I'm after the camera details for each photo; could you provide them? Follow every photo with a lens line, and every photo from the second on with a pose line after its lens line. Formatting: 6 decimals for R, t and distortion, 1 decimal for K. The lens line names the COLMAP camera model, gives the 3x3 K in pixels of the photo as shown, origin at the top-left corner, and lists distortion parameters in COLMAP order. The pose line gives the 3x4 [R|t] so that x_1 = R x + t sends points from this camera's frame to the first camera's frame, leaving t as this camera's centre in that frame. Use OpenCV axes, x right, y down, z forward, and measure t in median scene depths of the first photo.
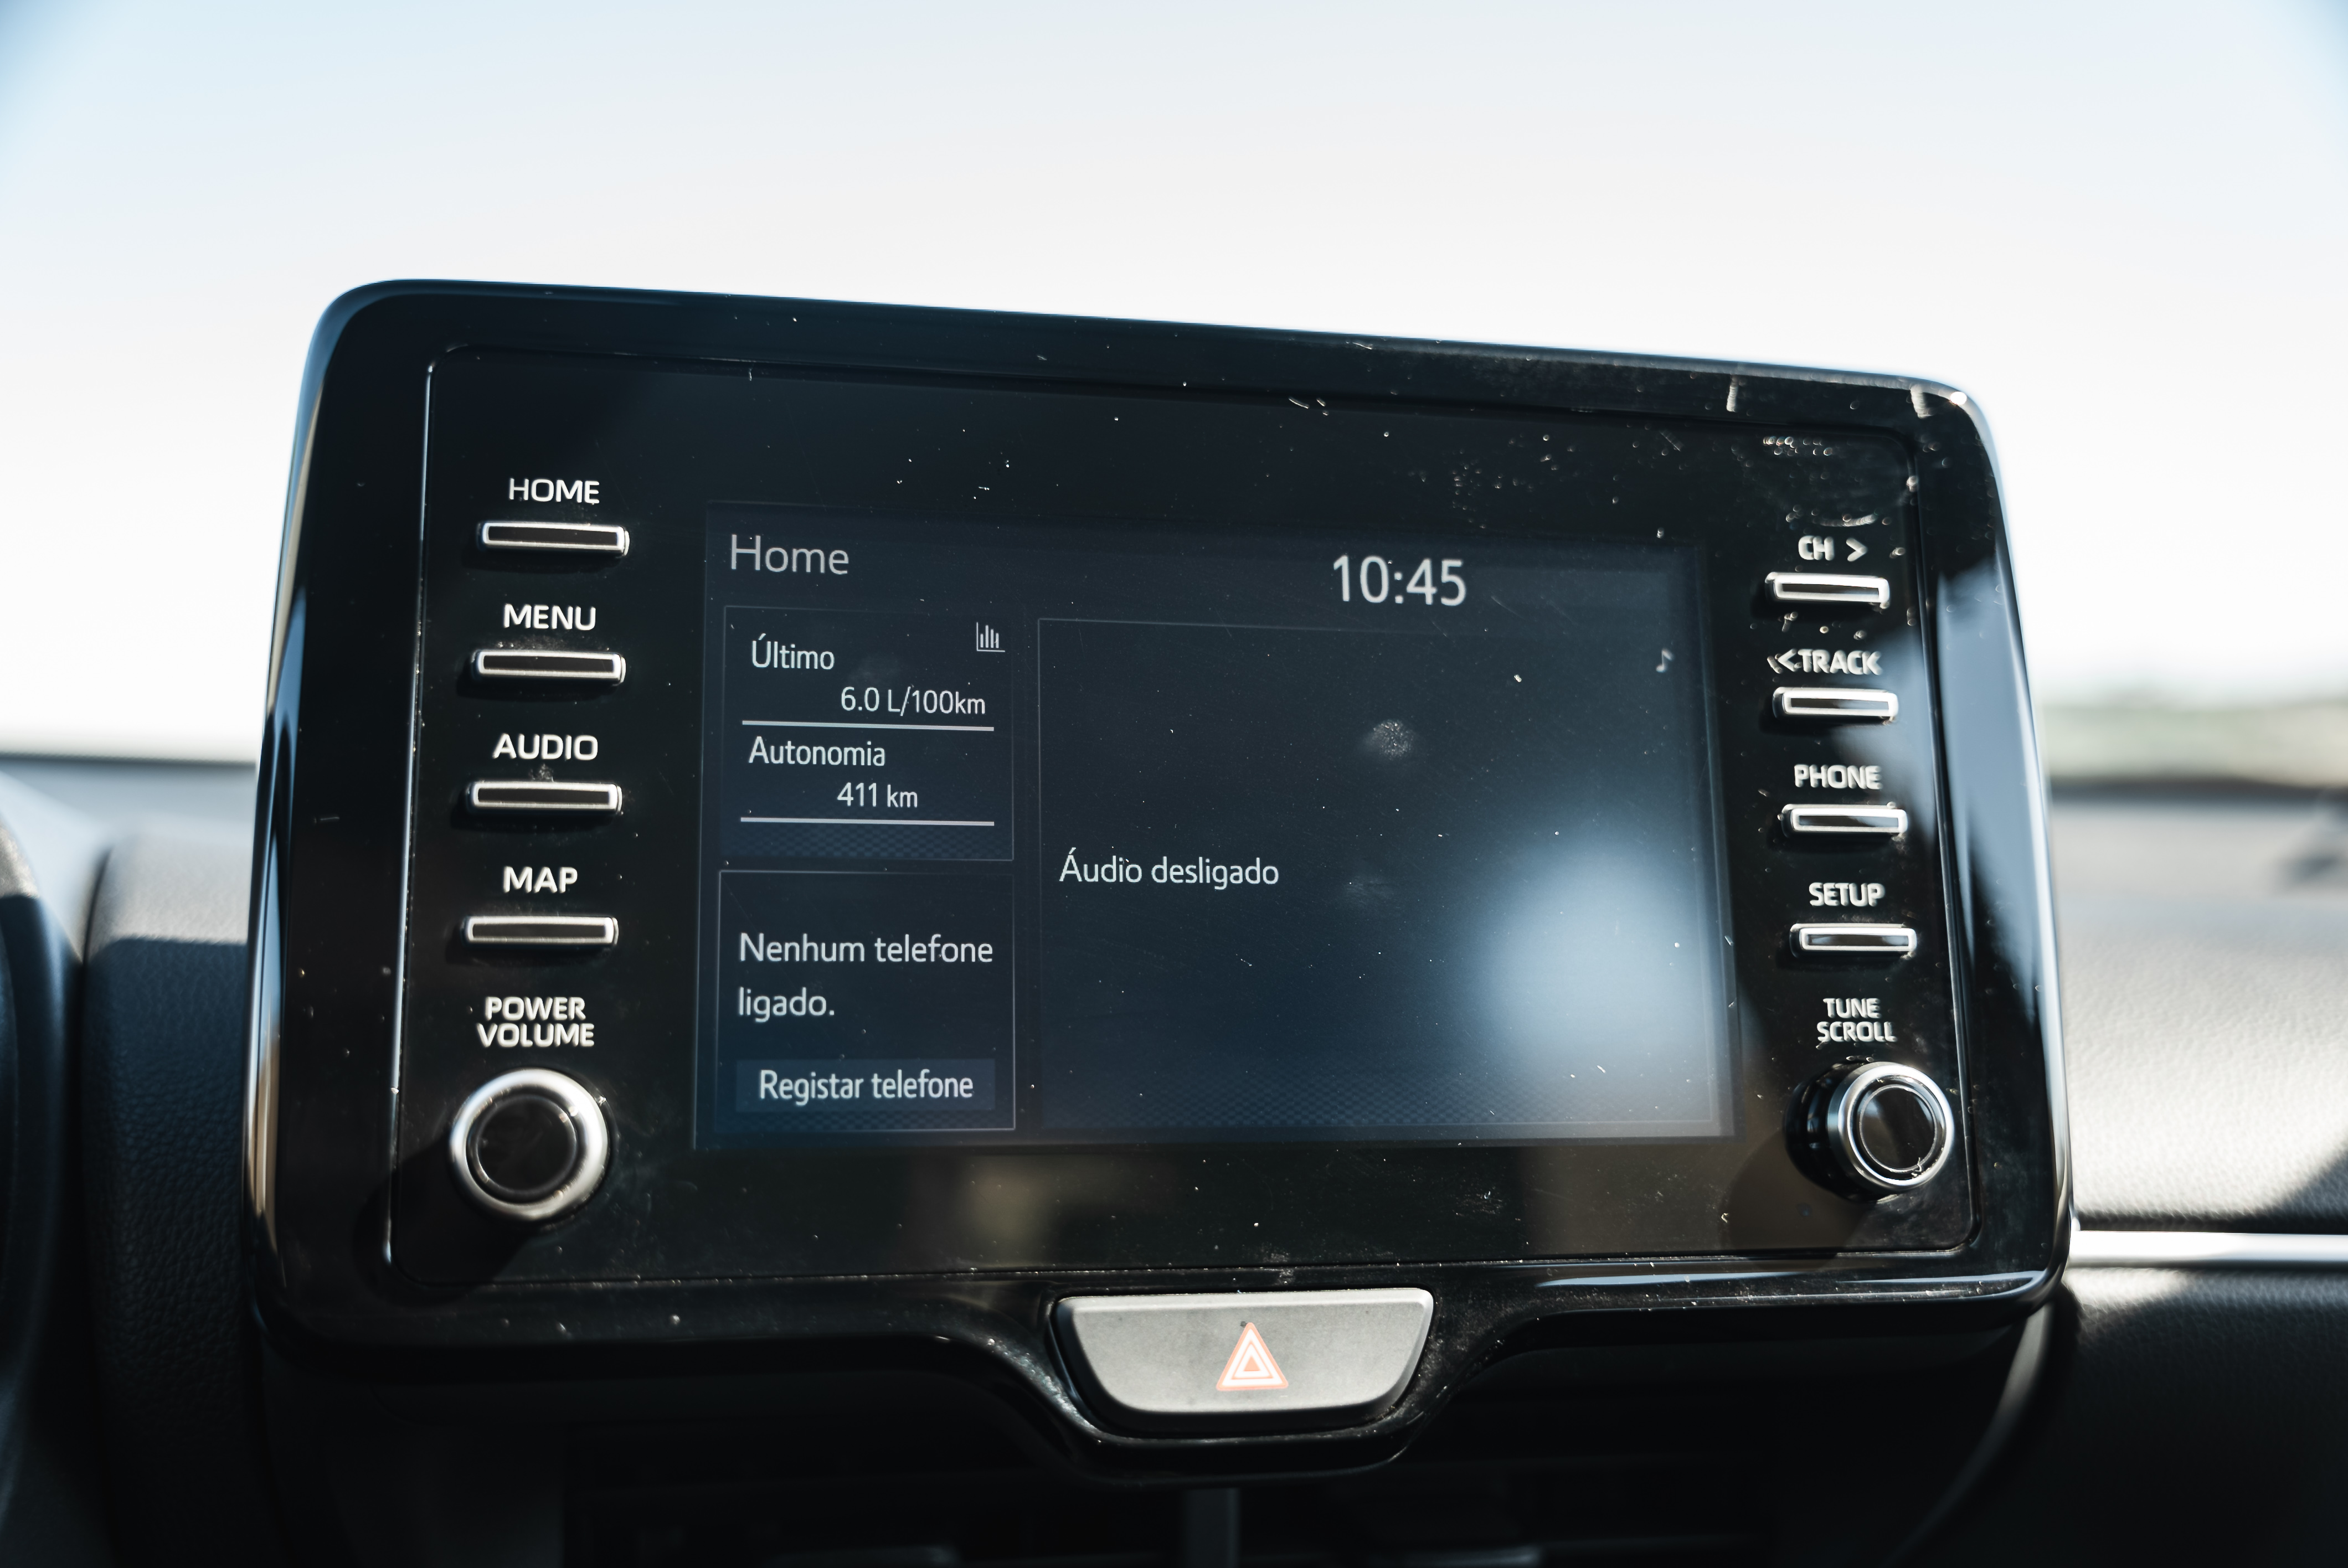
lens RADIAL K [[2191.5, 0, 1159.4], [0, 2191.5, 802.5], [0, 0, 1]] dist [-0.003403, 0.000000]
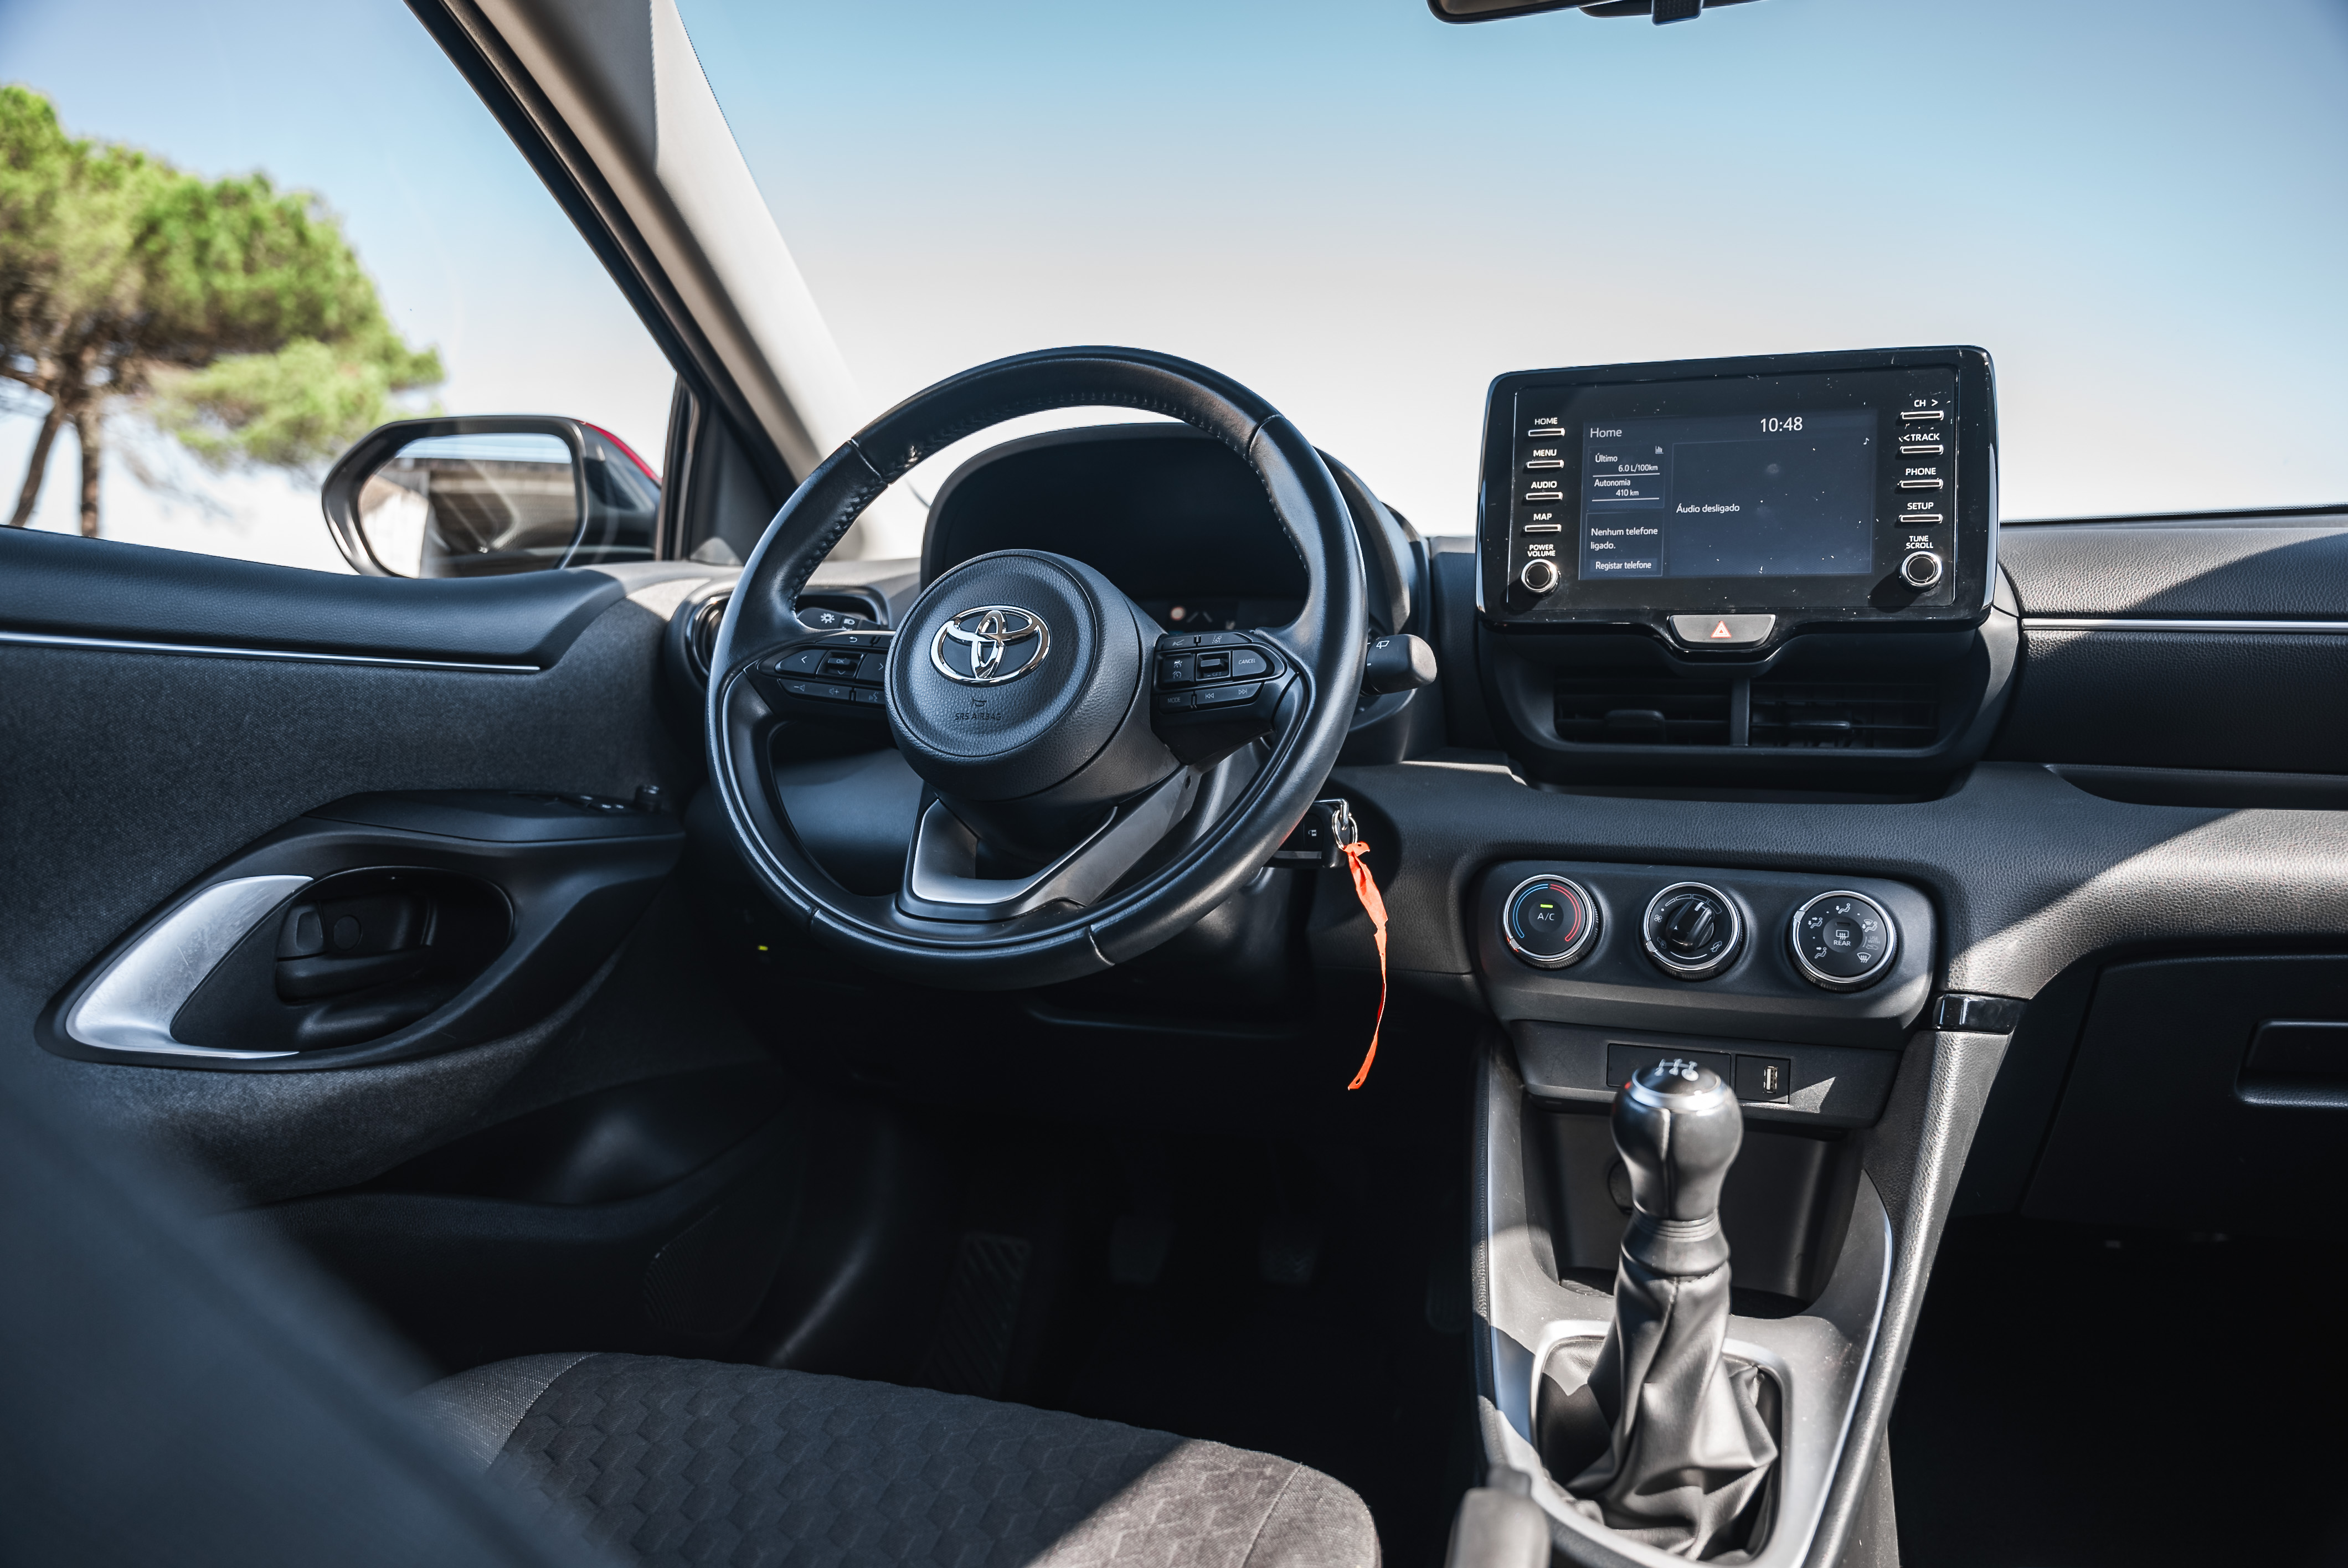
lens RADIAL K [[1564.8, 0, 1196.1], [0, 1564.8, 787.0], [0, 0, 1]] dist [0.006359, -0.010098]
pose [[0.864954, 0.021401, -0.501395, 0.617140], [0.019050, 0.996970, 0.075416, 0.295373], [0.501490, -0.074783, 0.861926, -1.832594]]
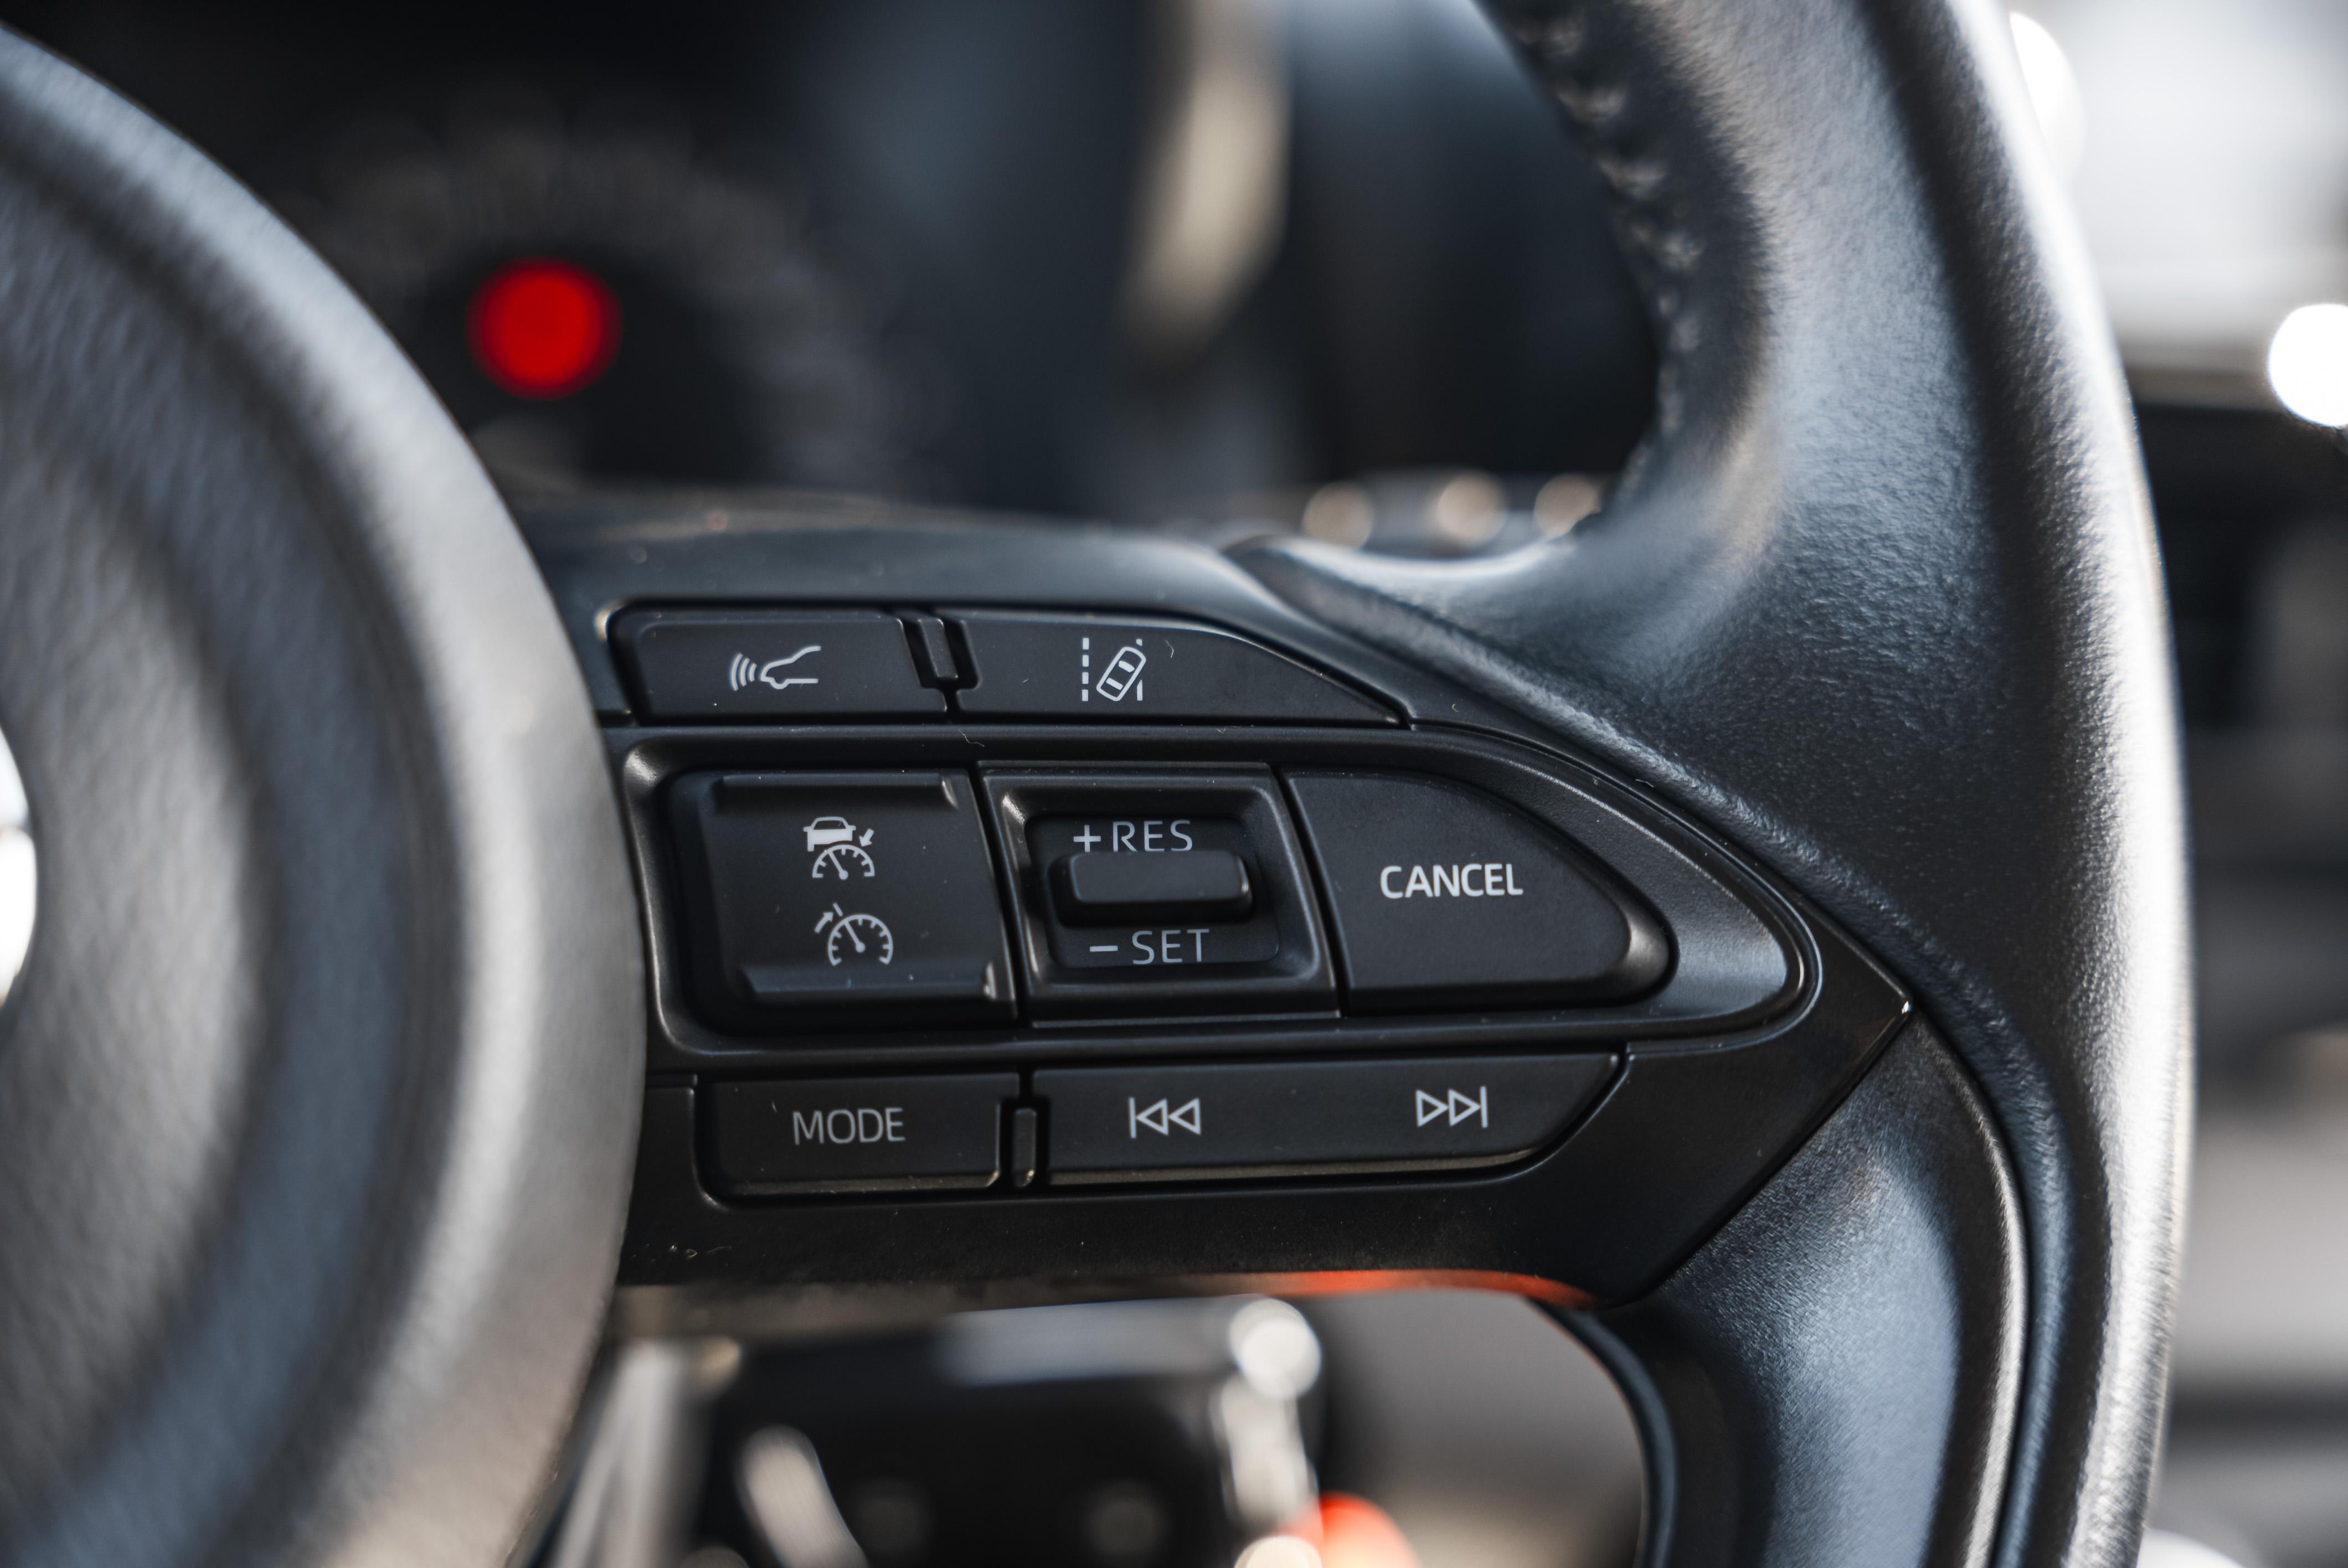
lens RADIAL K [[3470.8, 0, 1171.5], [0, 3470.8, 773.3], [0, 0, 1]] dist [-0.021629, 0.000000]
pose [[0.994276, 0.035137, 0.100895, -0.676046], [-0.058016, 0.970570, 0.233727, 0.086055], [-0.089714, -0.238243, 0.967053, -0.418279]]
